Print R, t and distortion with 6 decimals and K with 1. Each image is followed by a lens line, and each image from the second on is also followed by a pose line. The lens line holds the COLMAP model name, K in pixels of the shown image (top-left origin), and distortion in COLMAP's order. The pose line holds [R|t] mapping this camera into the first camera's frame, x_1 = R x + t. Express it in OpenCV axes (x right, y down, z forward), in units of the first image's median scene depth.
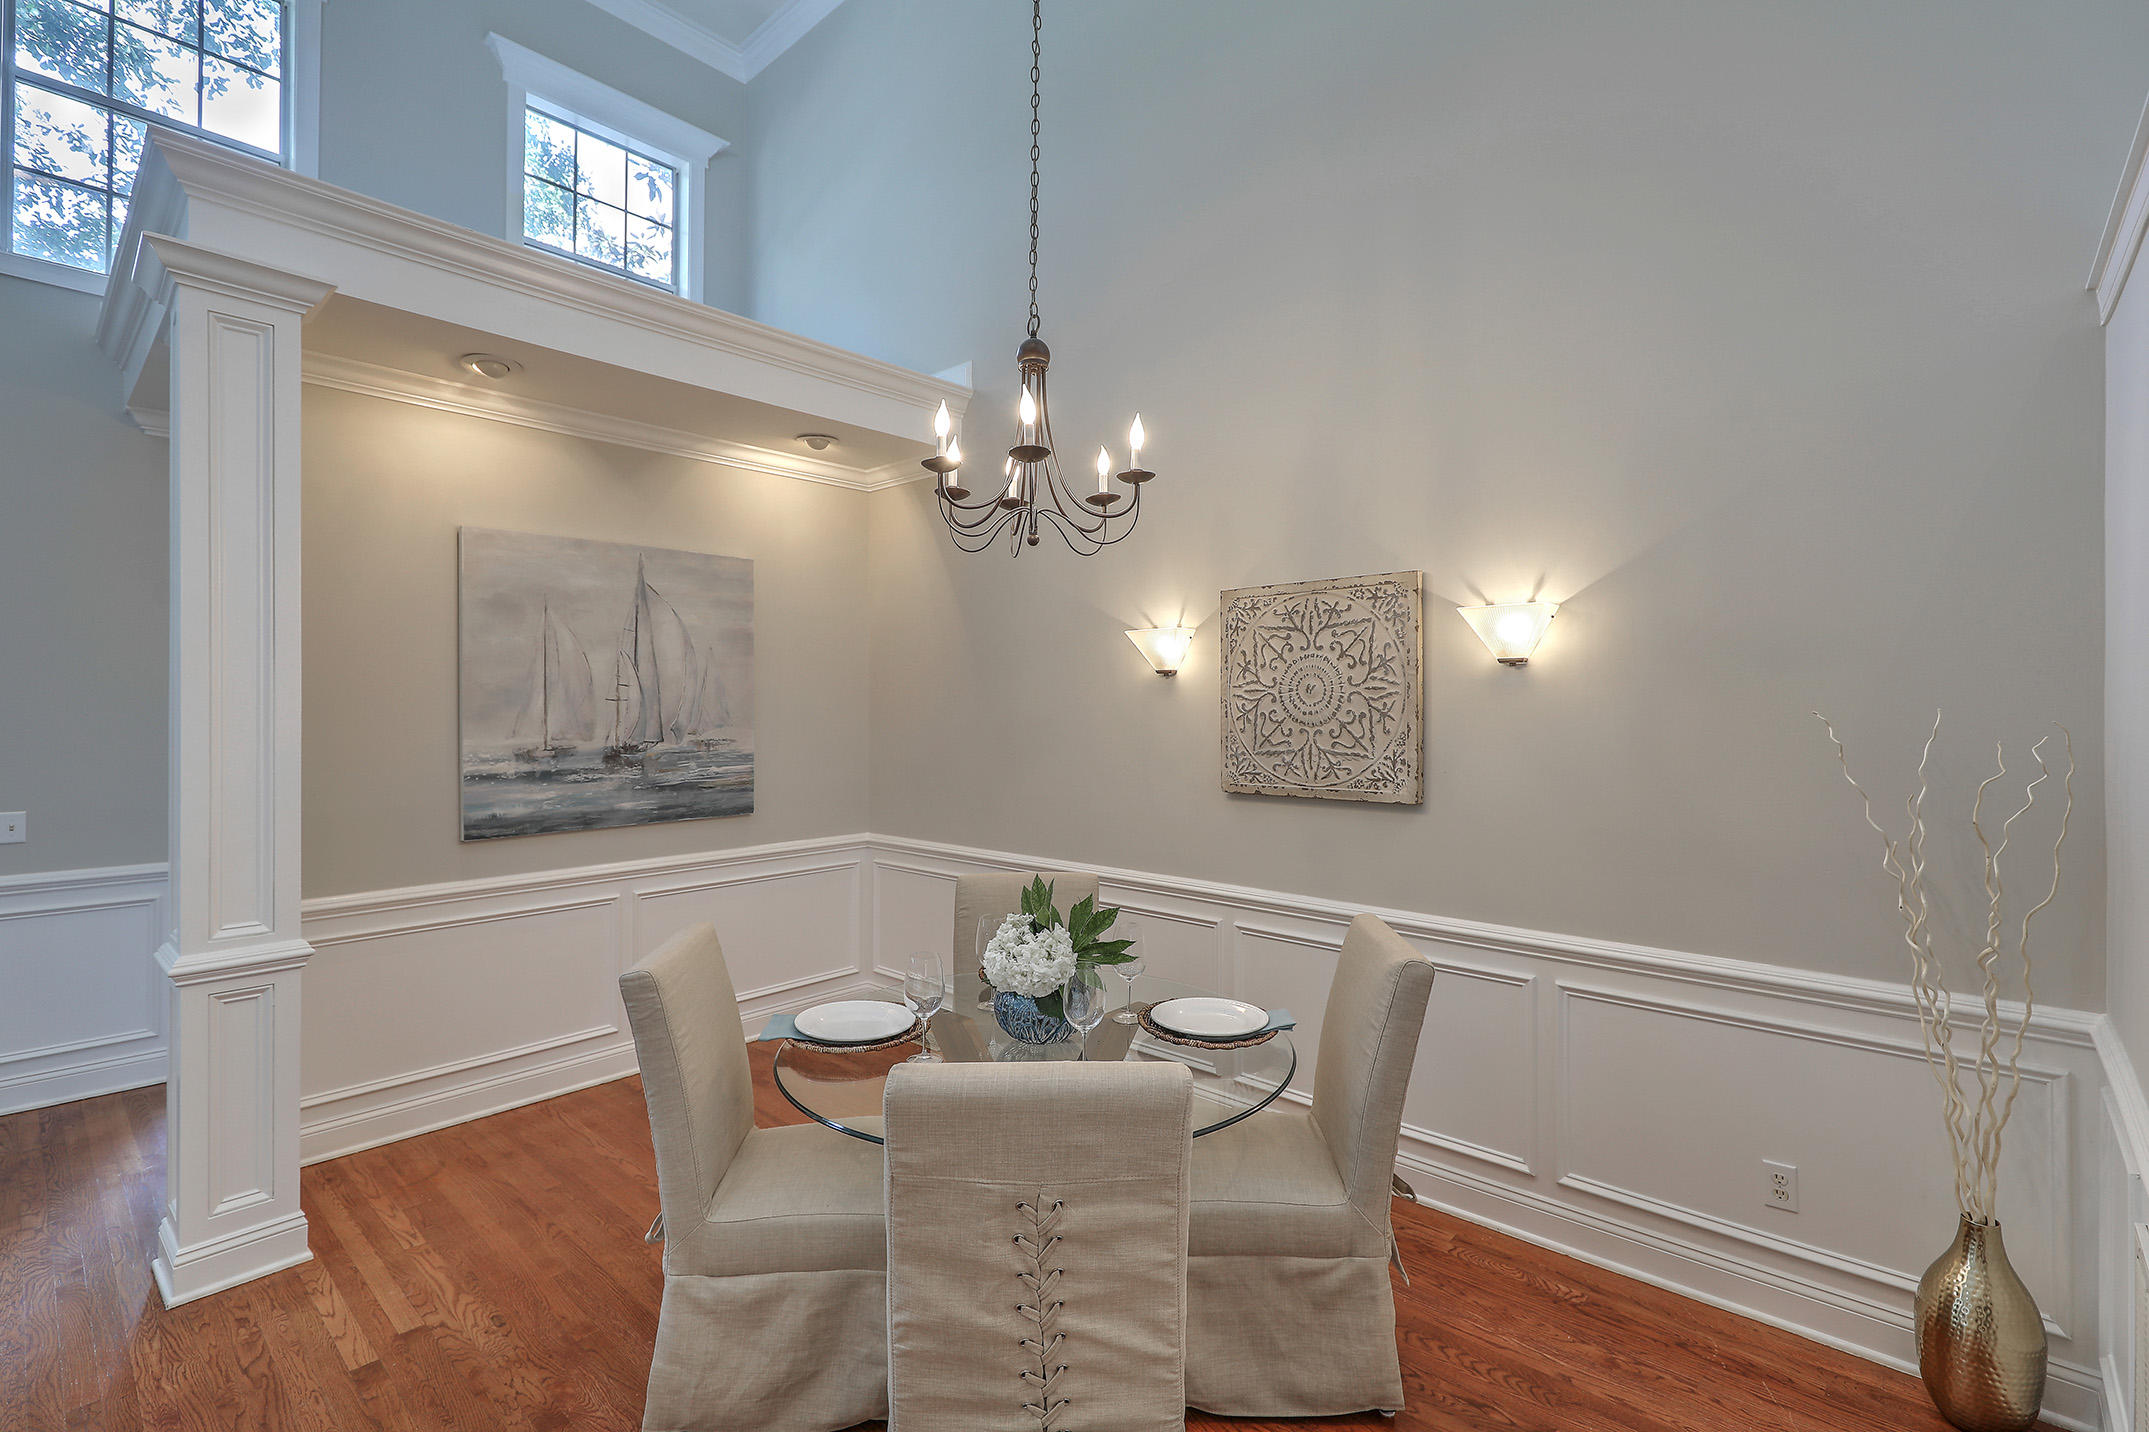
lens RADIAL K [[974.9, 0, 1083.2], [0, 974.9, 705.7], [0, 0, 1]] dist [0.000531, -0.000164]
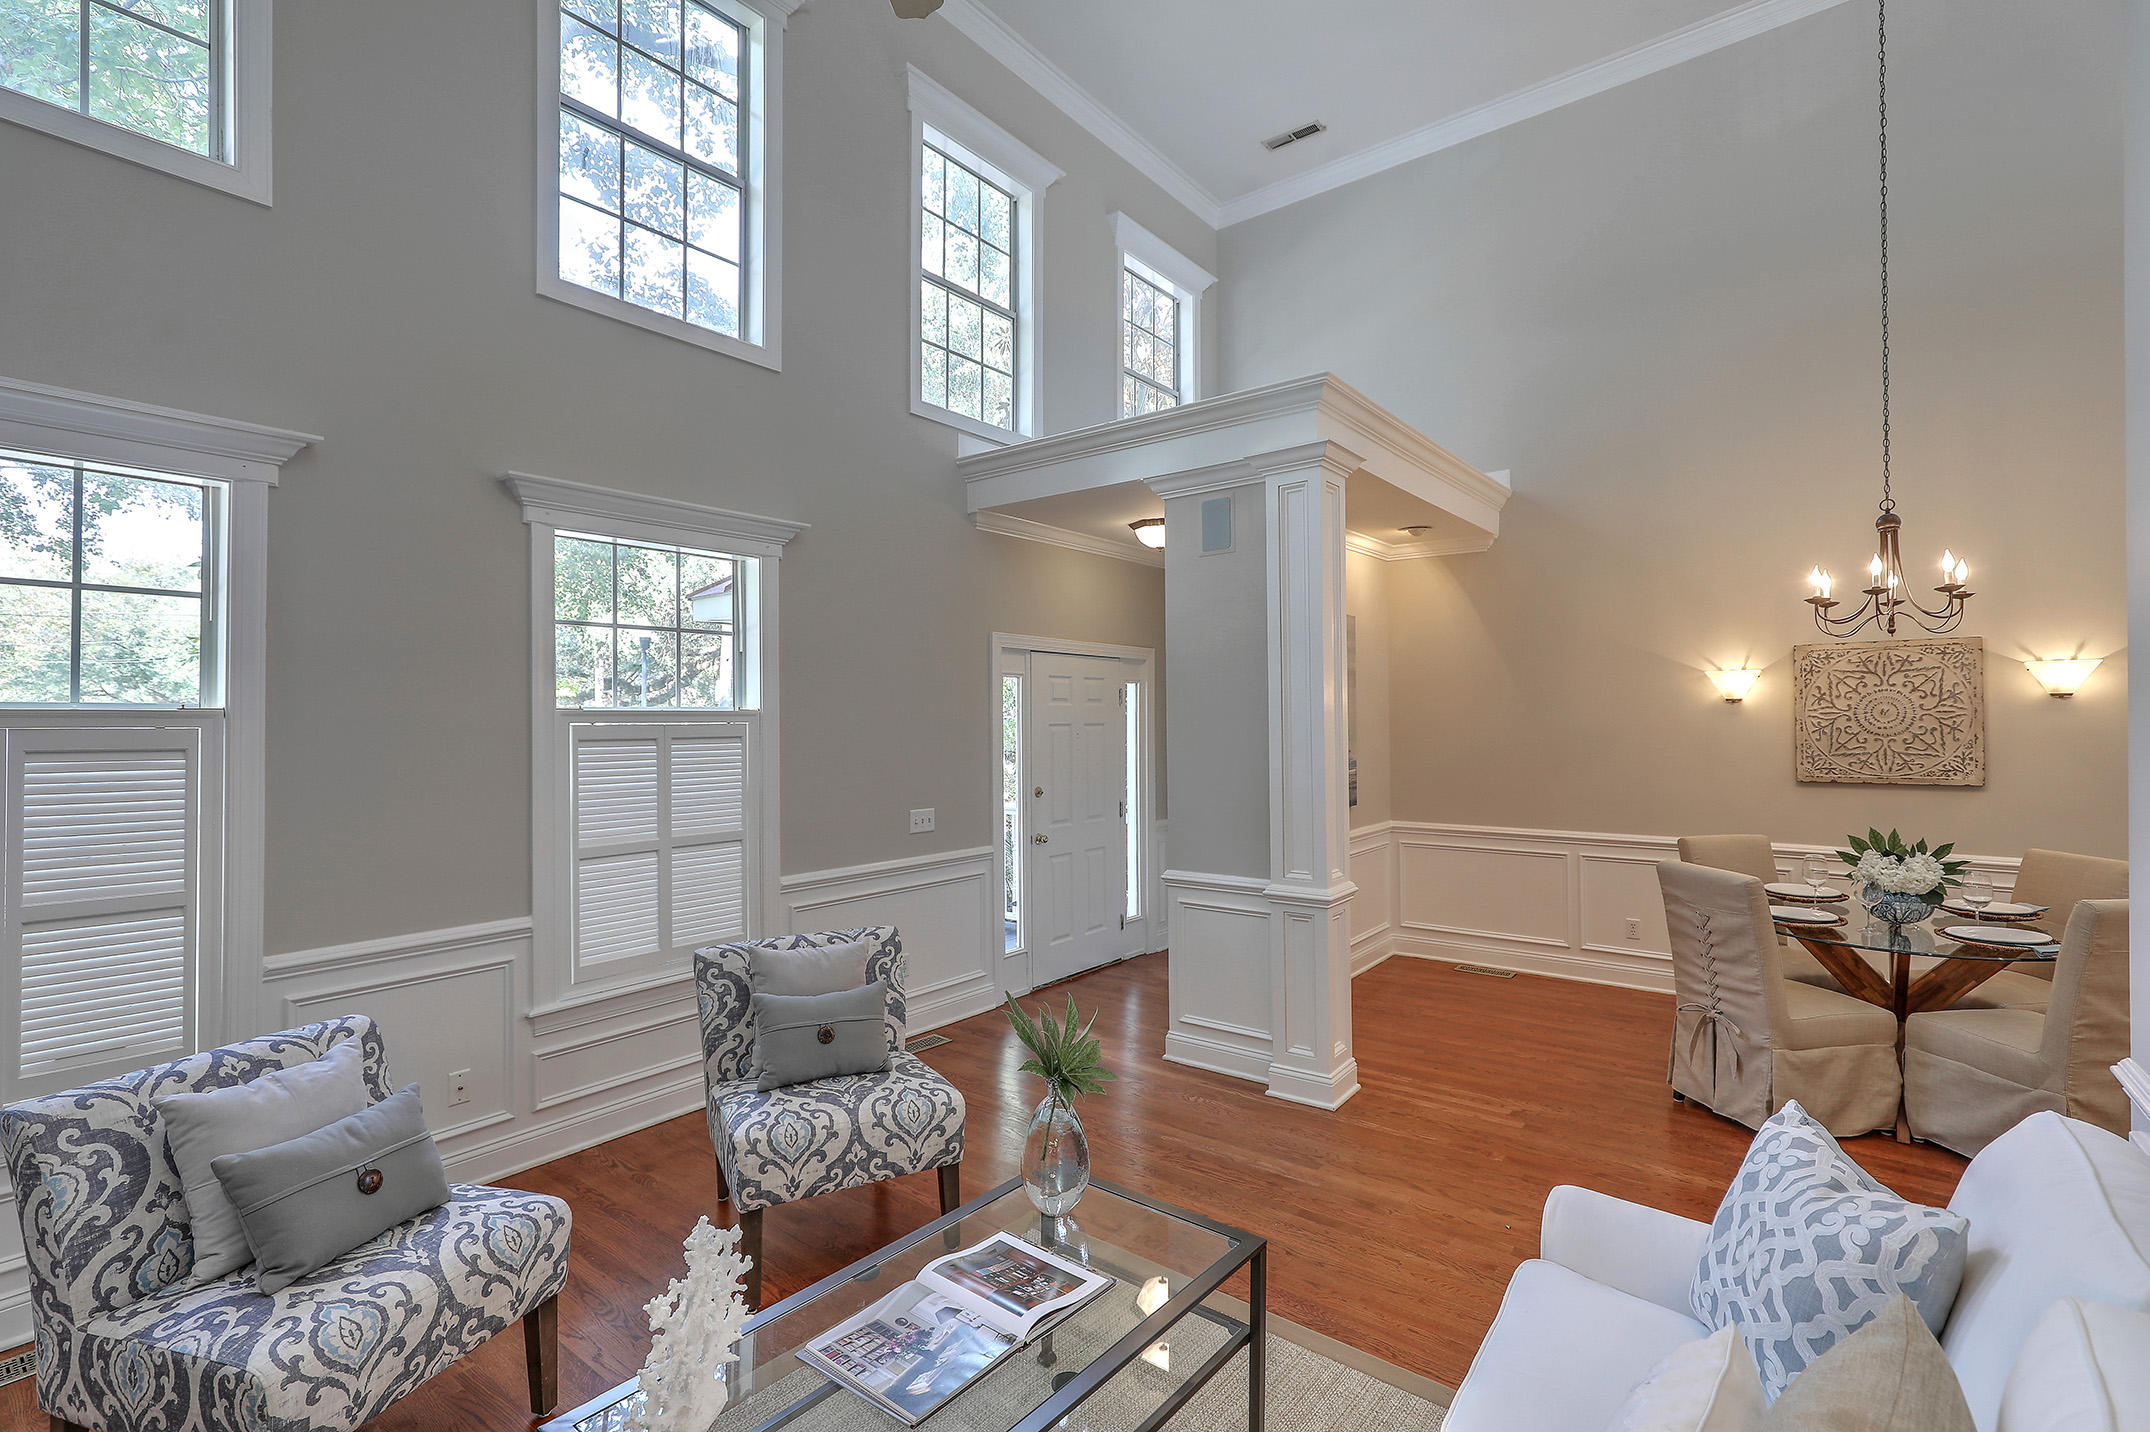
lens RADIAL K [[975.4, 0, 1070.6], [0, 975.4, 710.5], [0, 0, 1]] dist [0.000531, -0.000164]
pose [[0.997821, -0.008501, 0.065423, -1.132861], [0.008808, 0.999951, -0.004413, -0.023936], [-0.065383, 0.004980, 0.997848, -0.434511]]
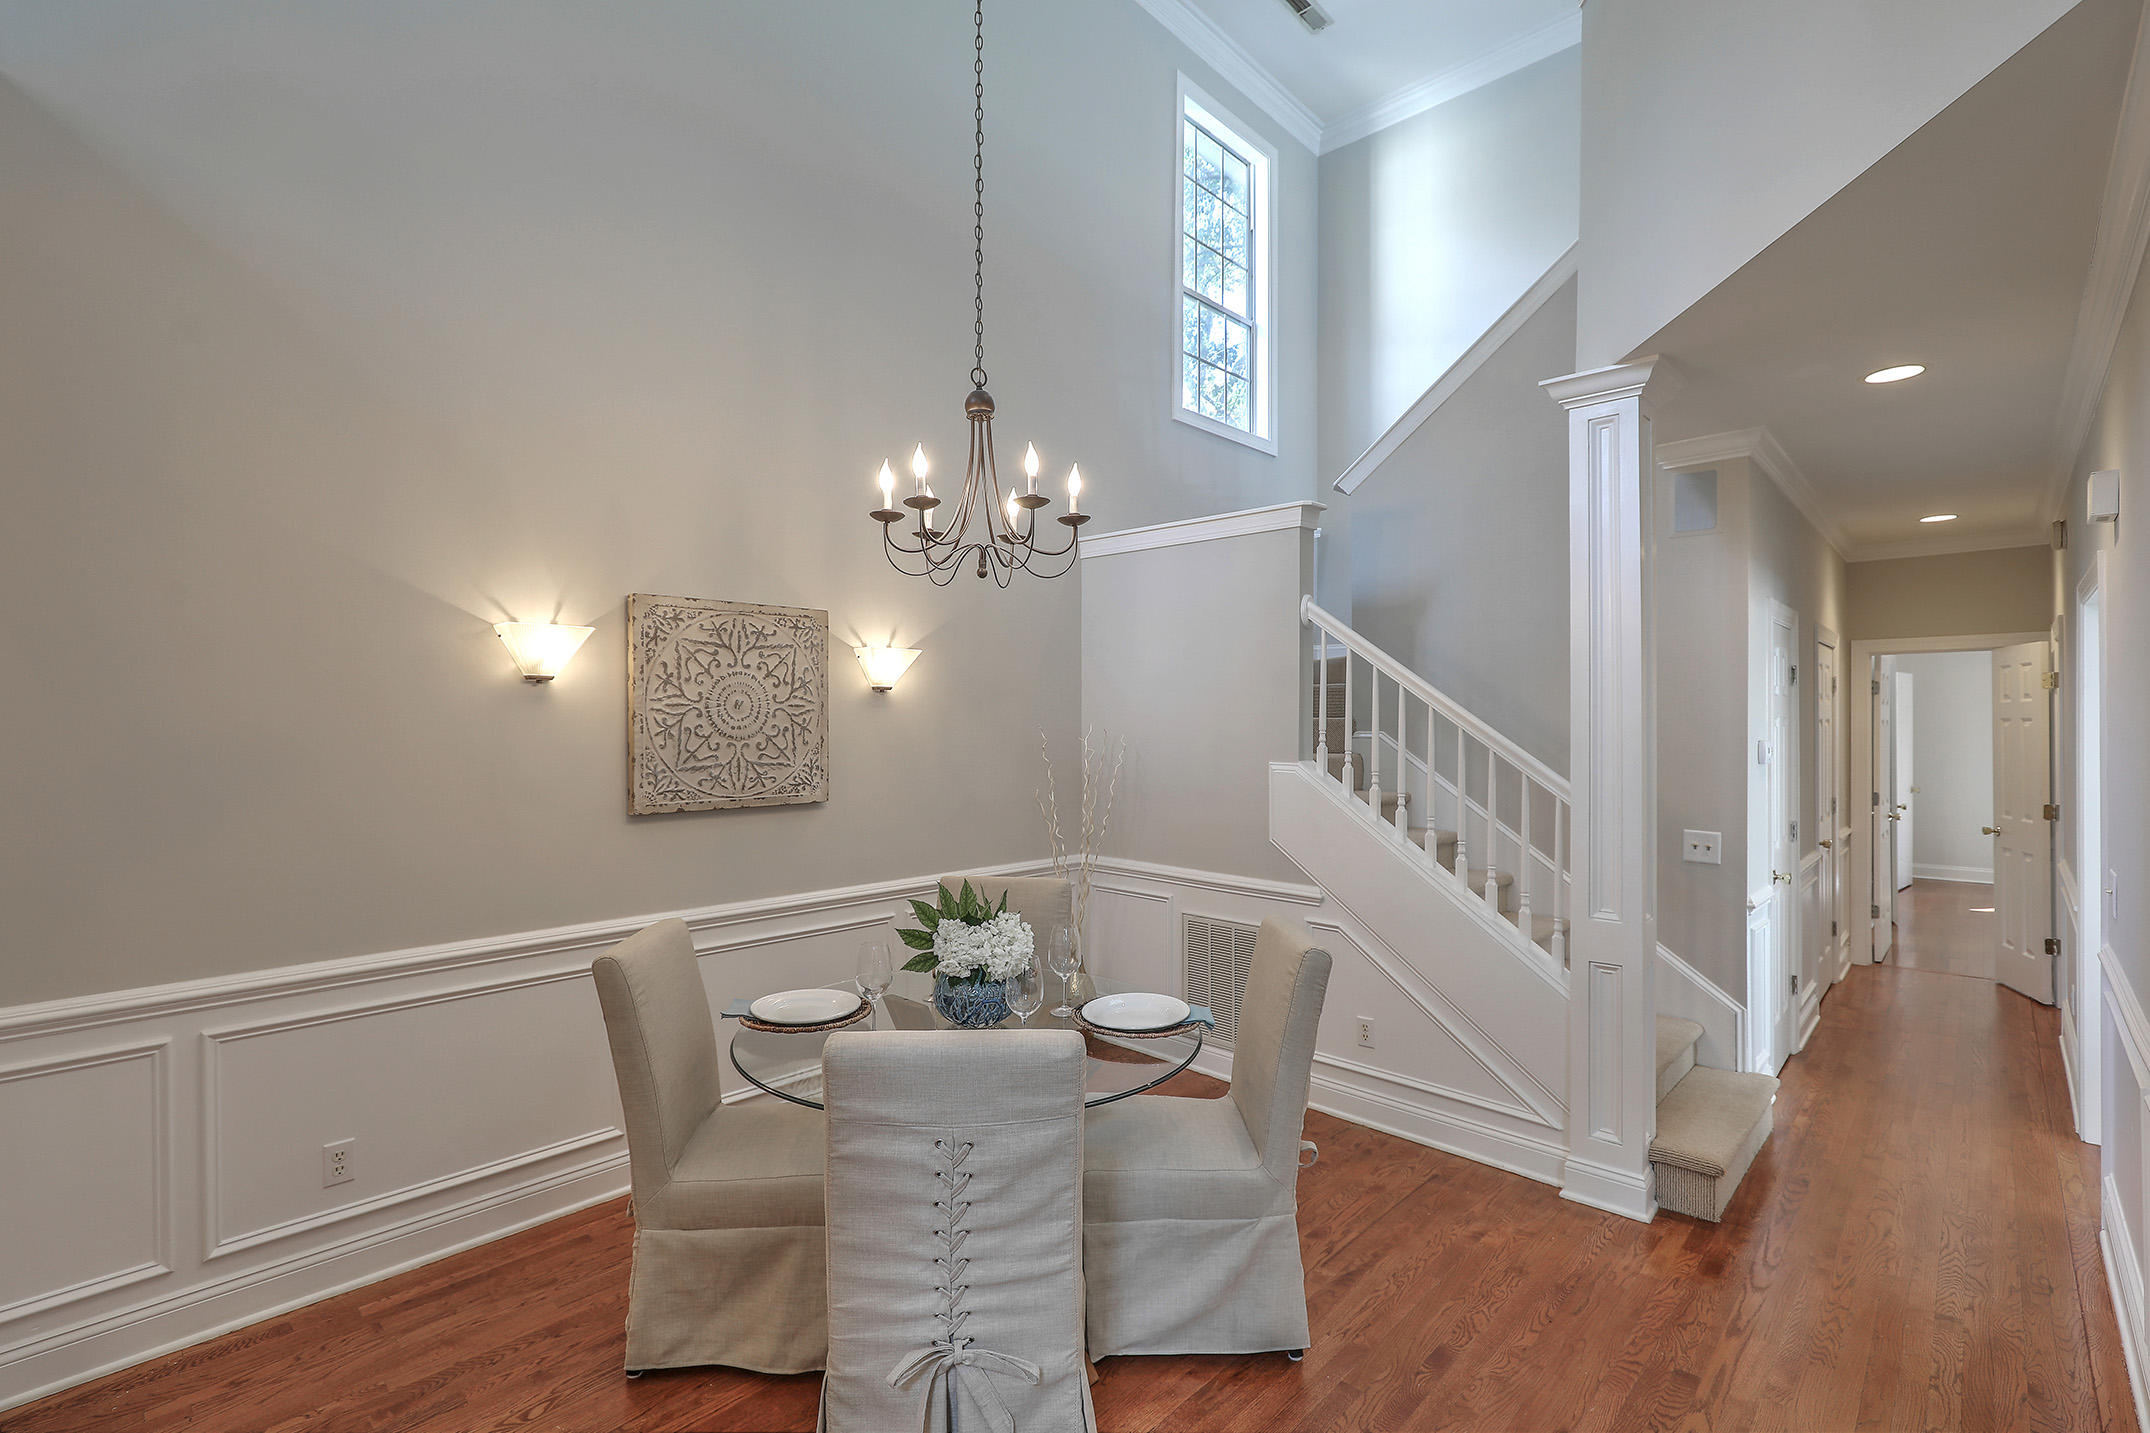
lens RADIAL K [[975.4, 0, 1068.3], [0, 975.4, 726.4], [0, 0, 1]] dist [0.000531, -0.000164]
pose [[0.020247, -0.006427, 0.999774, -0.814787], [-0.005609, 0.999963, 0.006541, -0.002605], [-0.999779, -0.005740, 0.020210, 0.622355]]
